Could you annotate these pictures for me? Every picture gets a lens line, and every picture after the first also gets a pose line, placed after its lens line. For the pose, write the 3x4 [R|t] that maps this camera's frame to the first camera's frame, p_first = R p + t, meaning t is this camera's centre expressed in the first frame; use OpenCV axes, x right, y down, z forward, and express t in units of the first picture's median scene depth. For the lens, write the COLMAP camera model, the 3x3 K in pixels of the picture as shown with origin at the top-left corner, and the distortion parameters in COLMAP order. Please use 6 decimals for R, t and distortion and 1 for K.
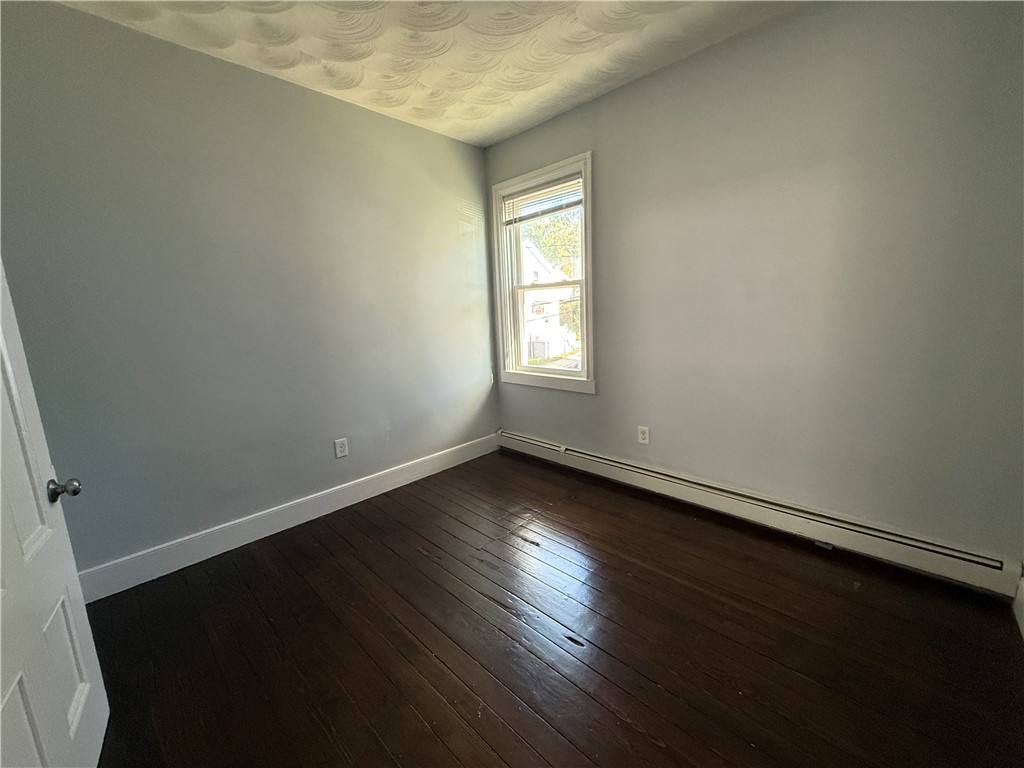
lens RADIAL K [[408.9, 0, 510.7], [0, 408.9, 385.7], [0, 0, 1]] dist [-0.000002, -0.000043]
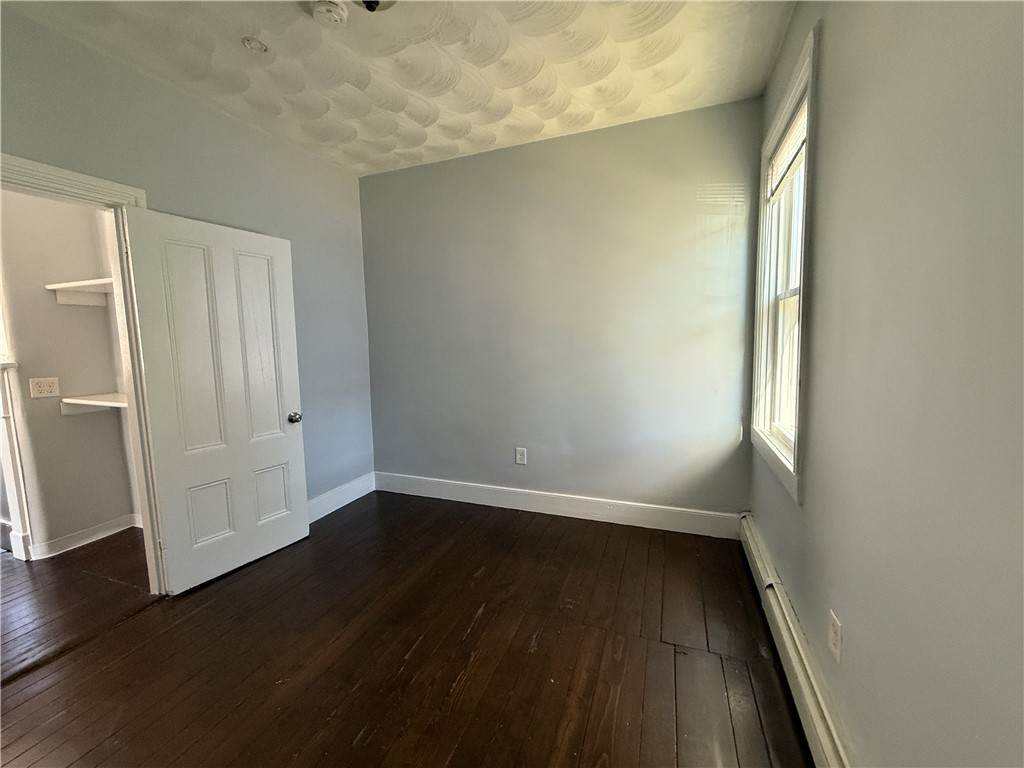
lens RADIAL K [[408.9, 0, 510.7], [0, 408.9, 385.7], [0, 0, 1]] dist [-0.000002, -0.000043]
pose [[0.385068, 0.126307, -0.914204, 0.470649], [-0.163189, 0.984300, 0.067255, -0.088442], [0.908346, 0.123290, 0.399634, 0.420309]]
